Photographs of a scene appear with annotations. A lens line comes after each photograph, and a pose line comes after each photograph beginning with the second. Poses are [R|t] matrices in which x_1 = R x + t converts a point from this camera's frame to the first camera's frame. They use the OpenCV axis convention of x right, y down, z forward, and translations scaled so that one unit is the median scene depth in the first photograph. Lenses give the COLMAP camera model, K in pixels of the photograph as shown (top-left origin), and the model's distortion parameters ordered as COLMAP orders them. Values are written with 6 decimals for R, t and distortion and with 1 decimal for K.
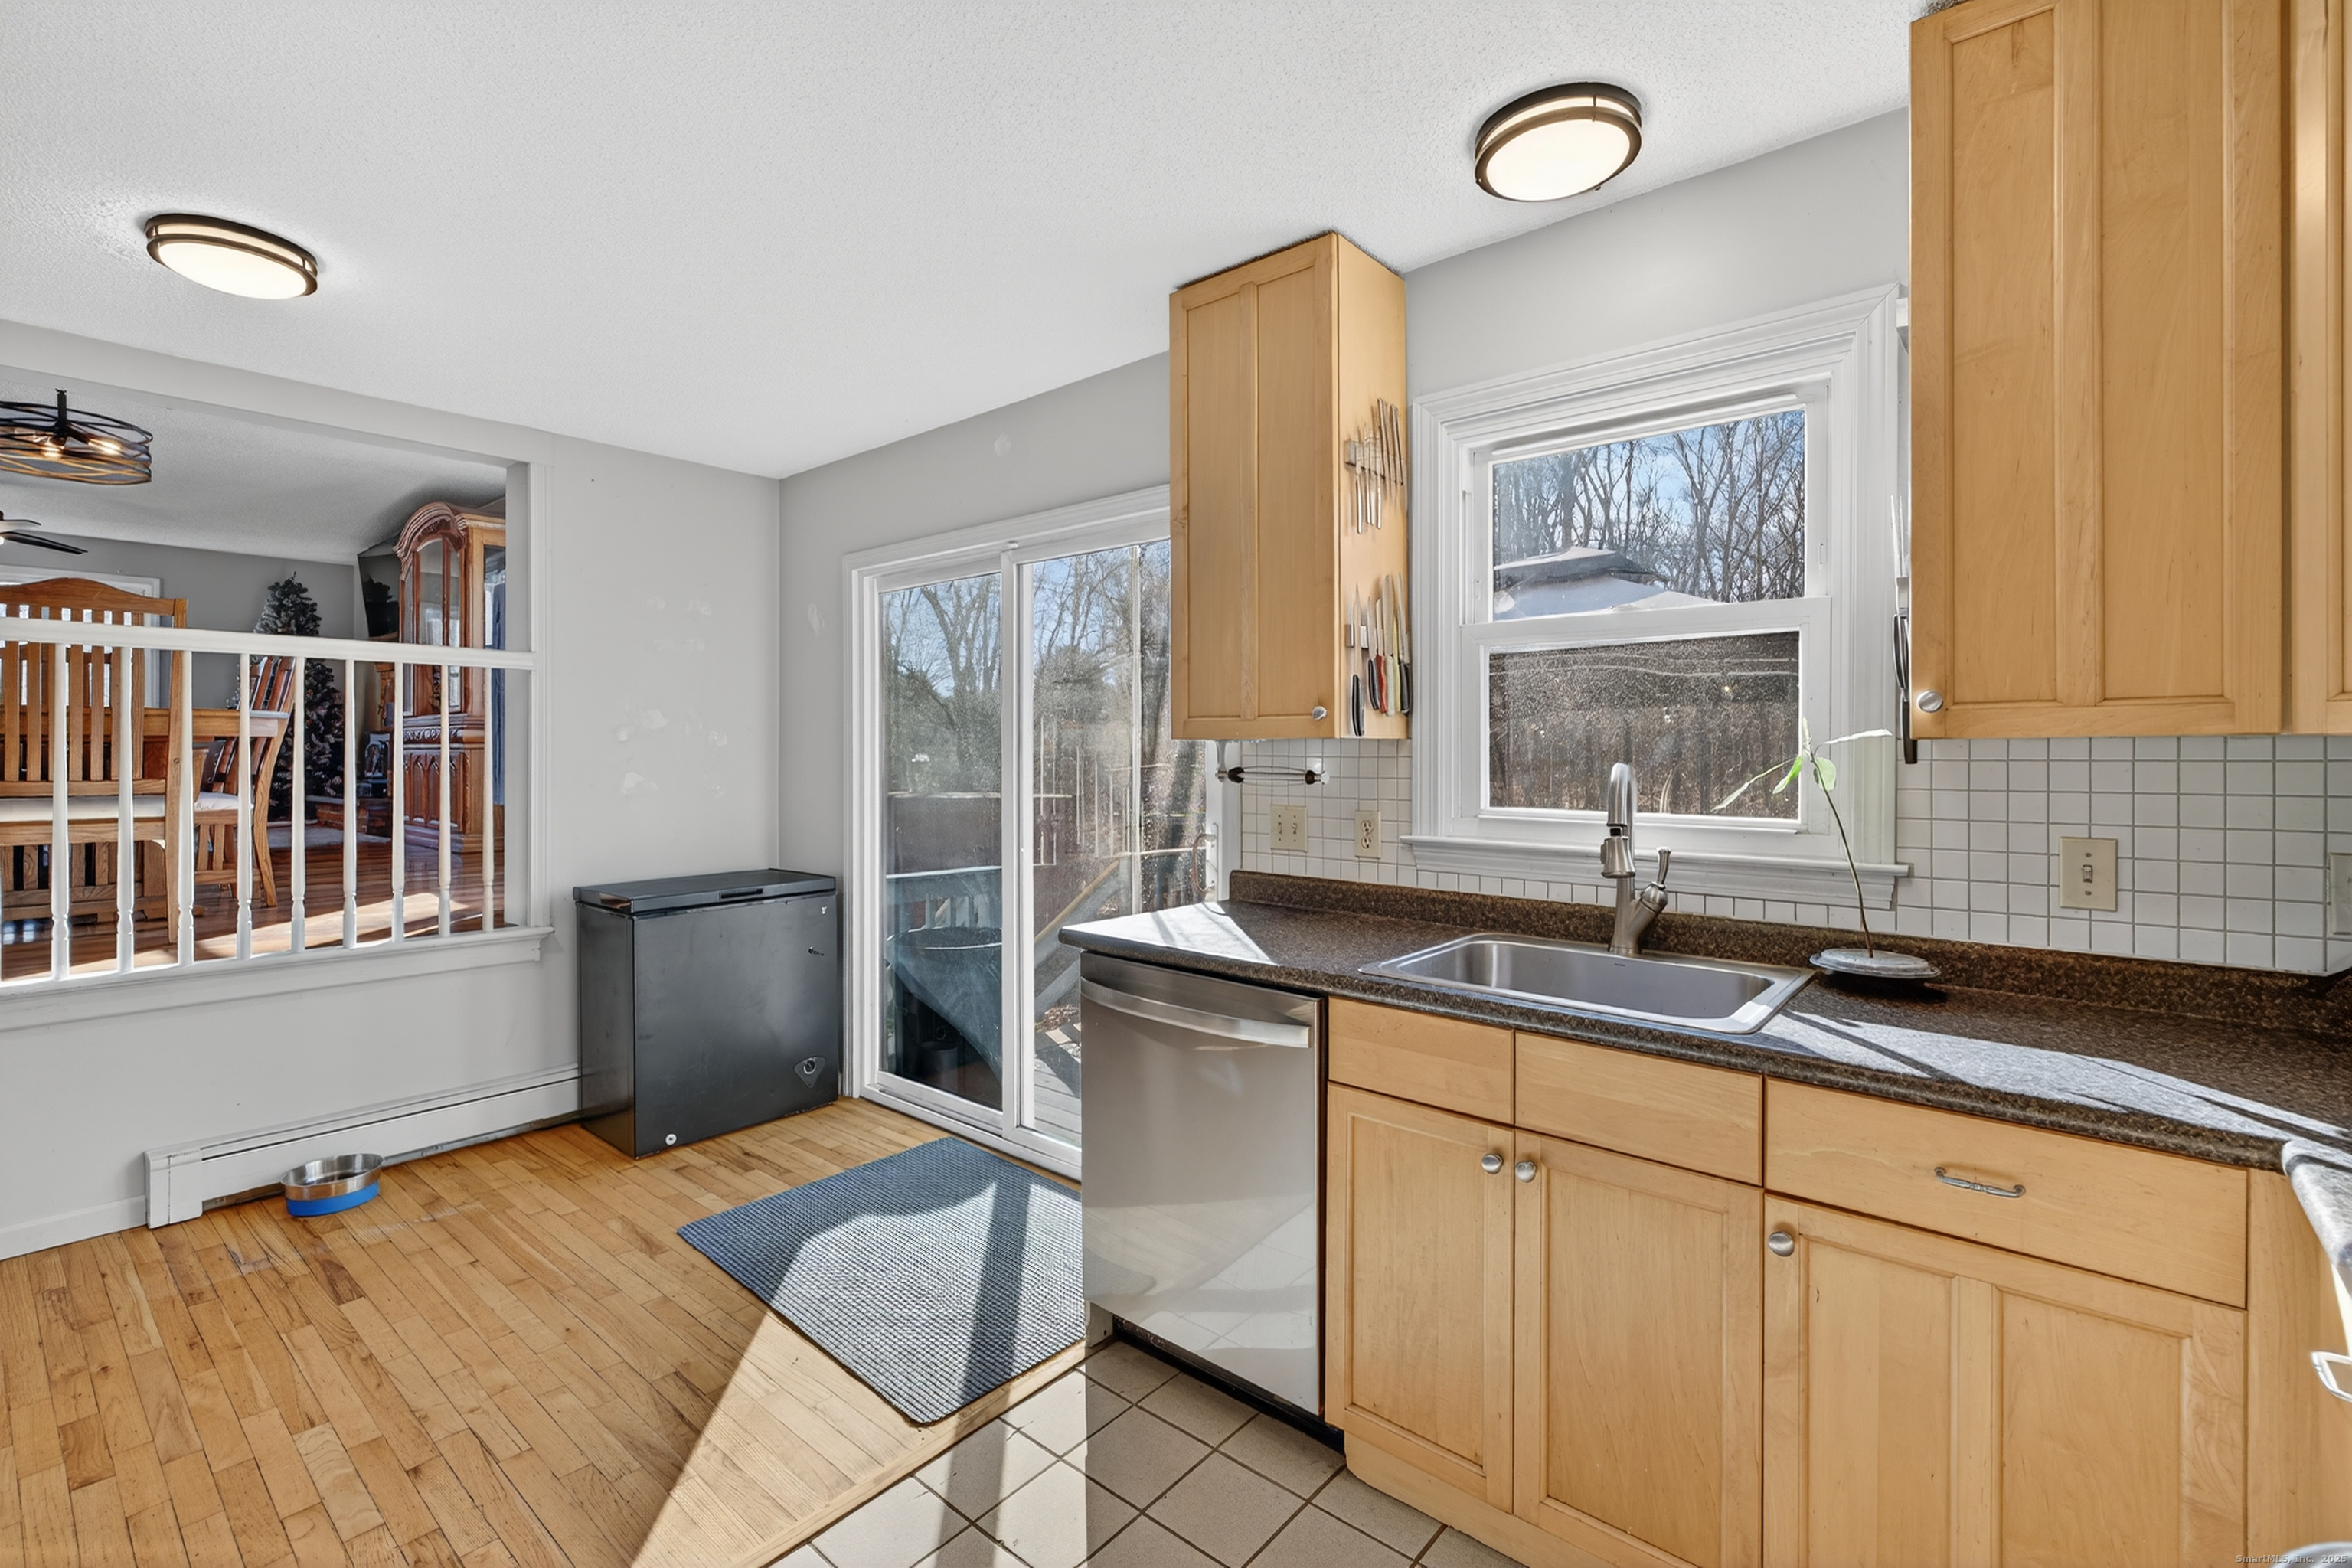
lens RADIAL K [[1045.2, 0, 1168.3], [0, 1045.2, 773.1], [0, 0, 1]] dist [-0.002212, -0.000609]
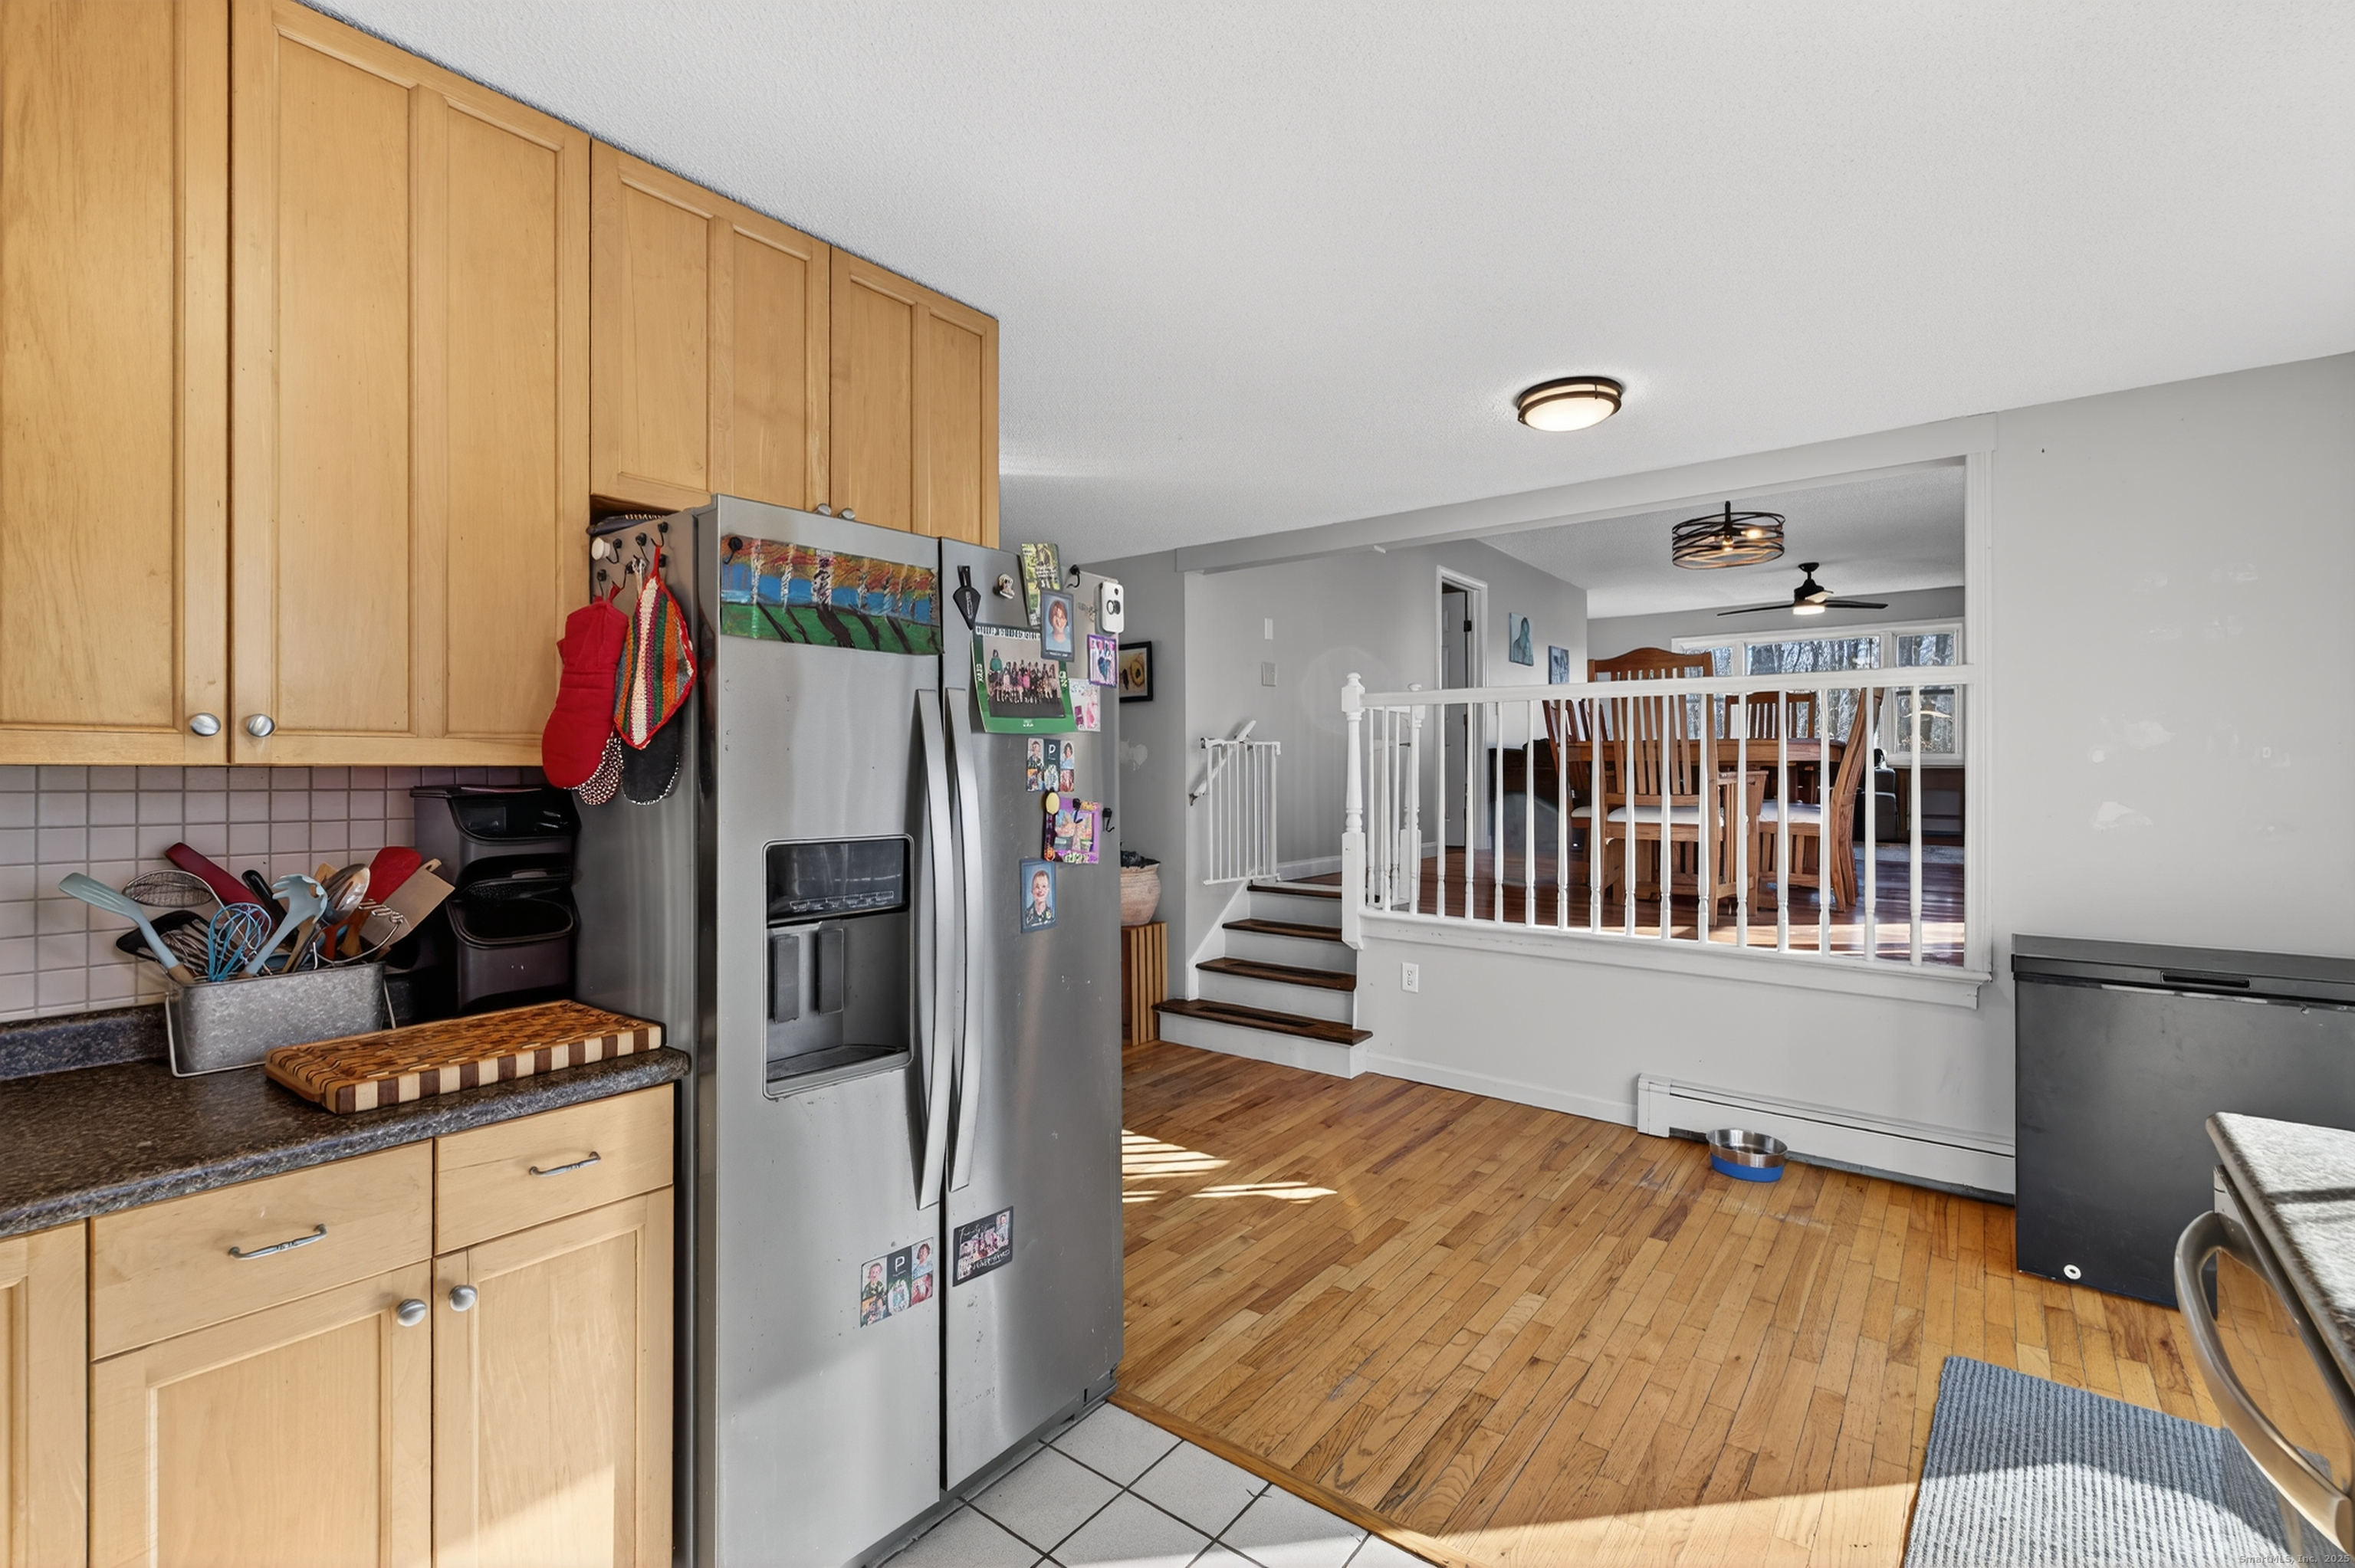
lens RADIAL K [[1046.3, 0, 1169.8], [0, 1046.3, 773.1], [0, 0, 1]] dist [-0.002212, -0.000609]
pose [[0.041022, 0.004969, -0.999146, 0.305916], [-0.025770, 0.999660, 0.003913, -0.009343], [0.998826, 0.025587, 0.041136, 0.315952]]
